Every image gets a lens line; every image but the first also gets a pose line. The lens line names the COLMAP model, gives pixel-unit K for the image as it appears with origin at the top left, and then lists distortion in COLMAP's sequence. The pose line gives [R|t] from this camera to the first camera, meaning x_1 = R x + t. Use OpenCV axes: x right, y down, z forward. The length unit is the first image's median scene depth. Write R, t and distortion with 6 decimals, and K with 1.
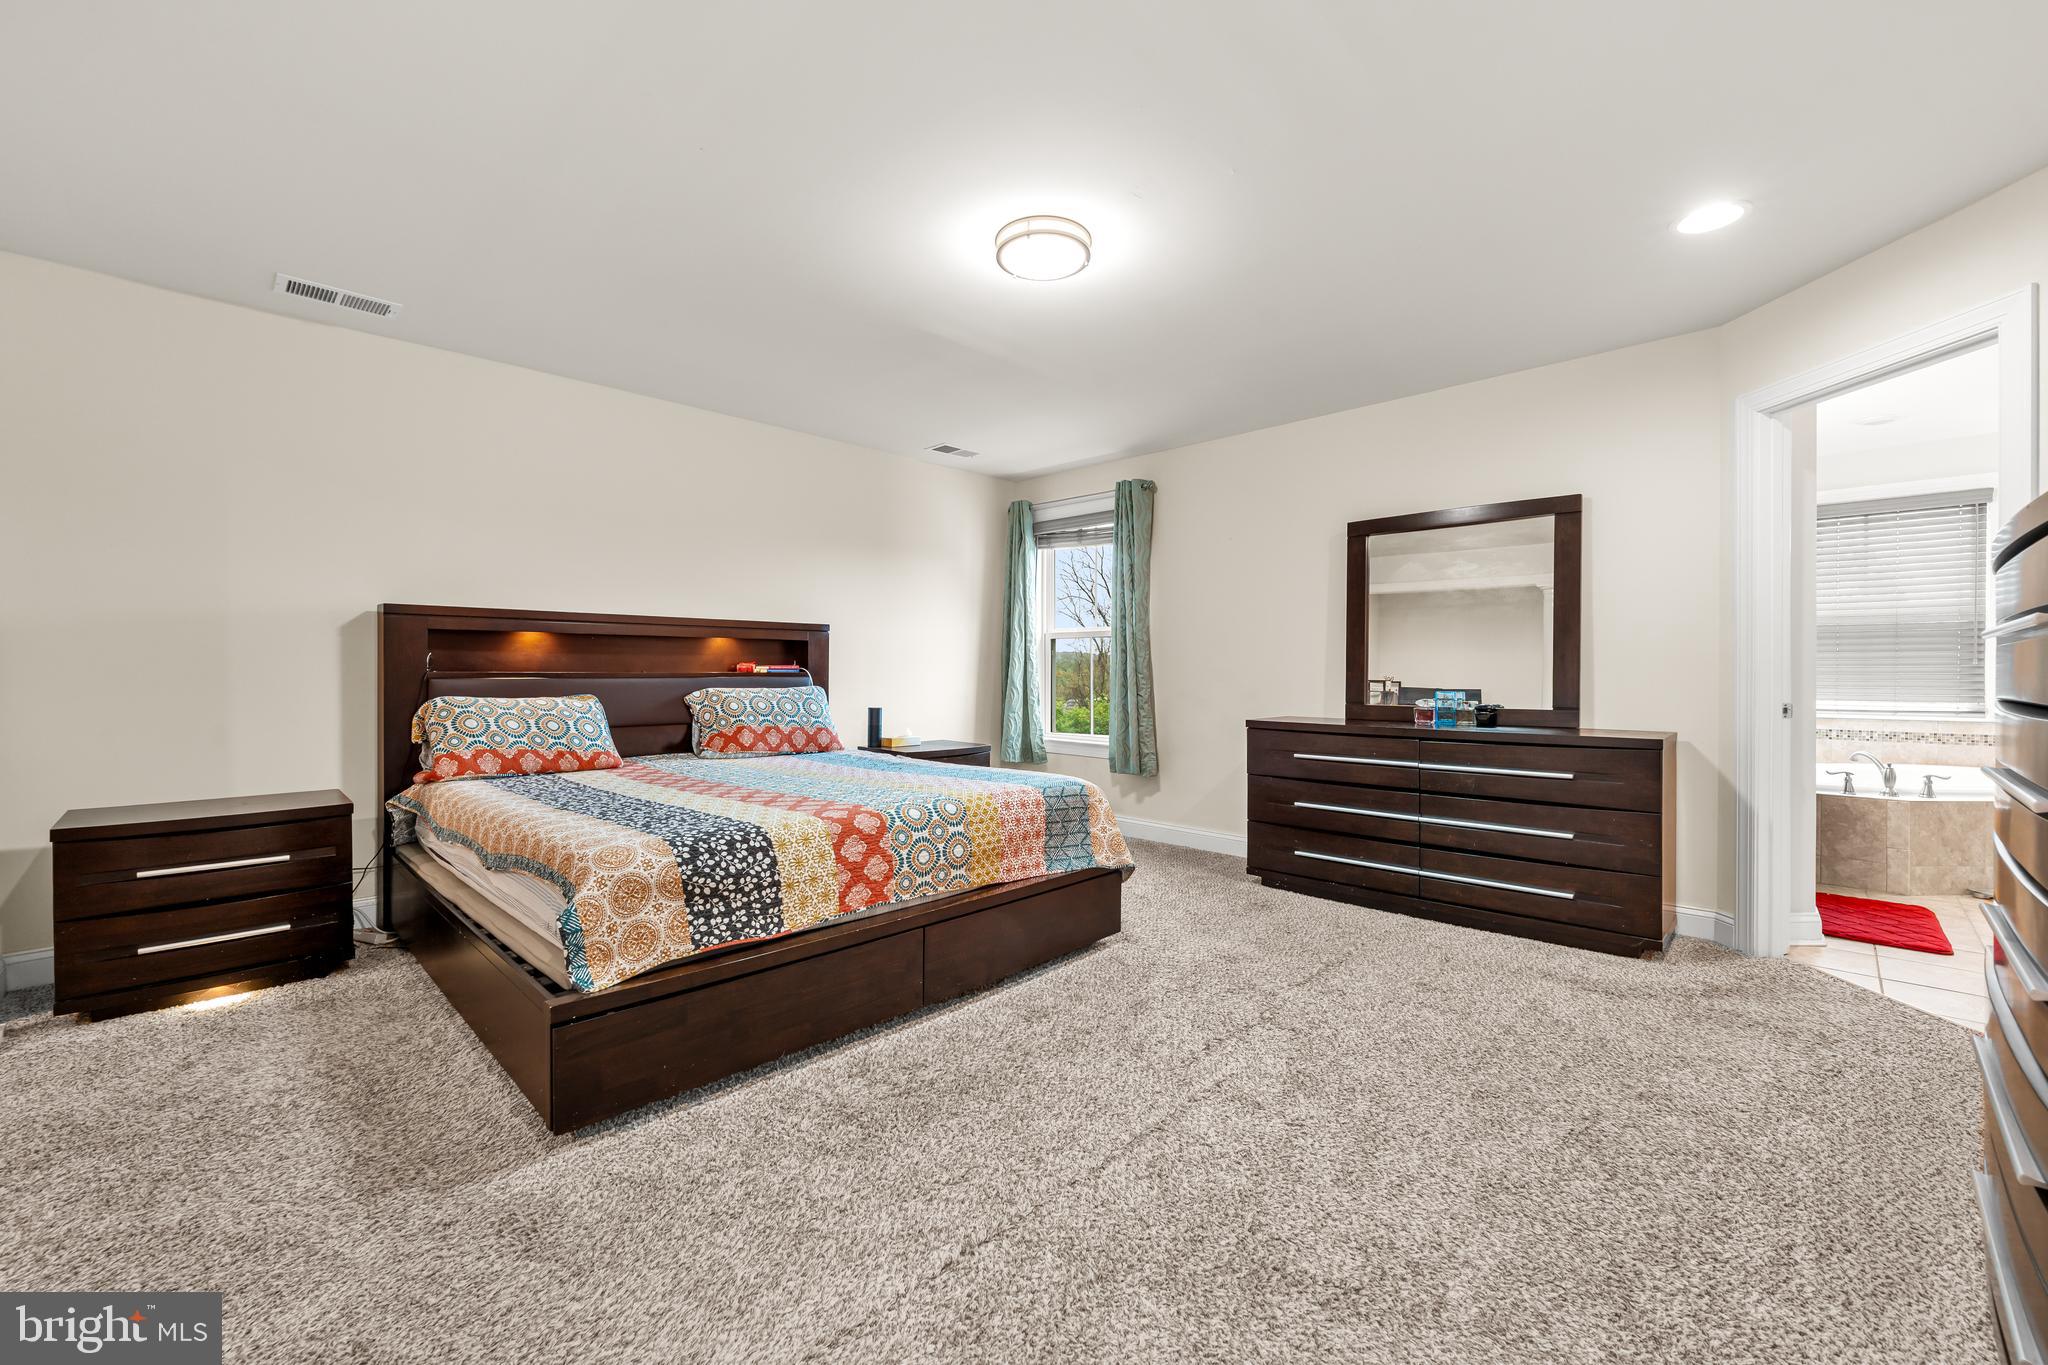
lens RADIAL K [[826.6, 0, 1021.8], [0, 826.6, 679.3], [0, 0, 1]] dist [0.001098, -0.001071]
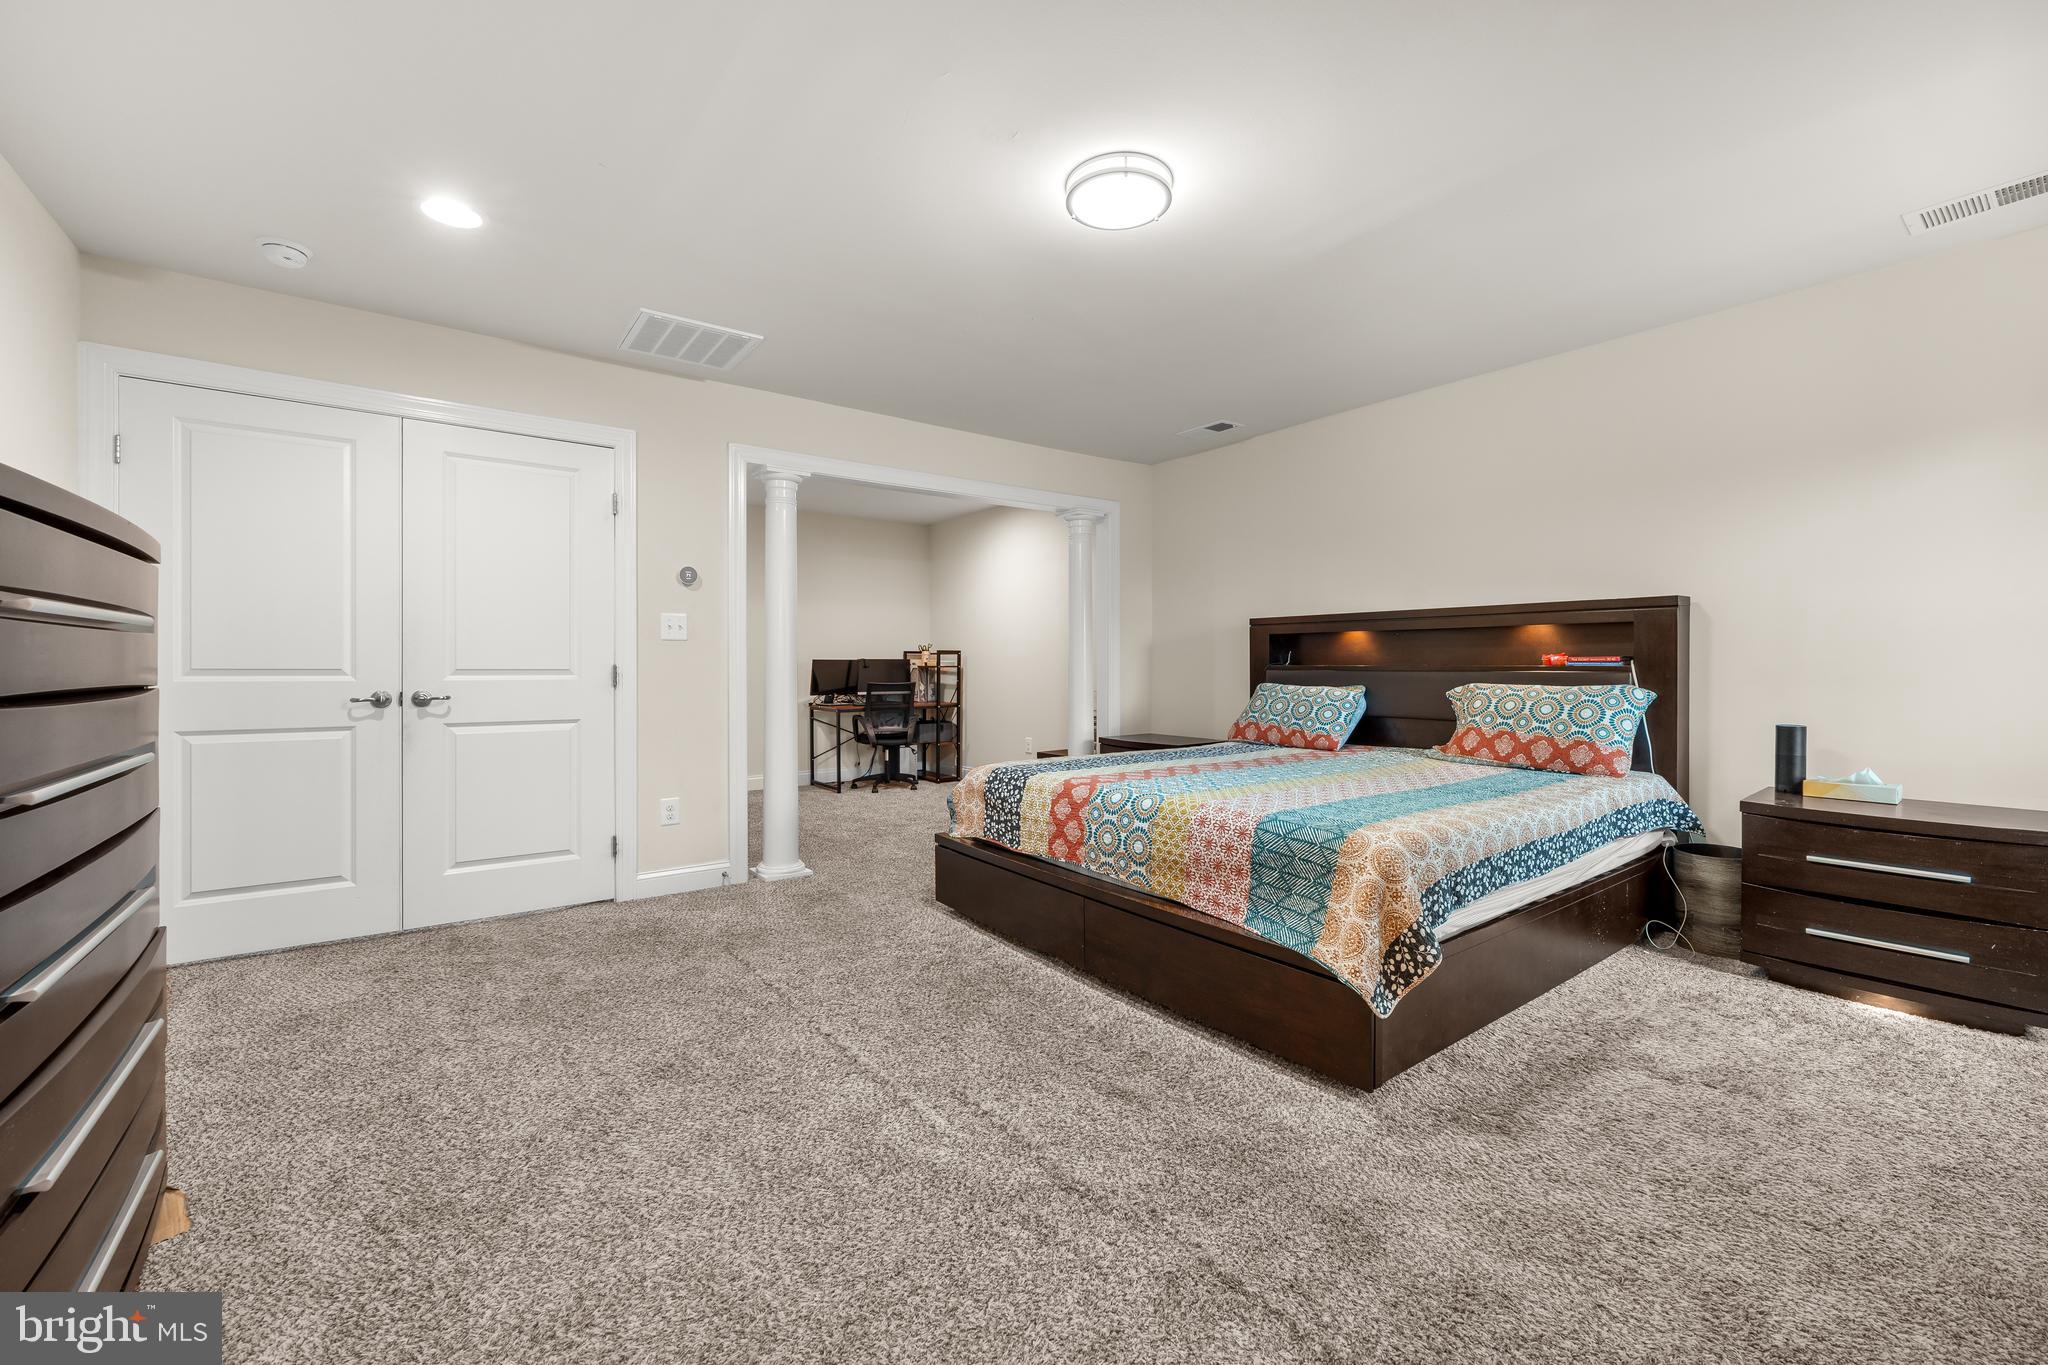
lens RADIAL K [[826.6, 0, 1015.7], [0, 826.6, 668.3], [0, 0, 1]] dist [0.001098, -0.001071]
pose [[-0.155487, 0.001375, -0.987837, 0.854450], [-0.011586, 0.999928, 0.003215, -0.003769], [0.987770, 0.011945, -0.155460, 0.948594]]
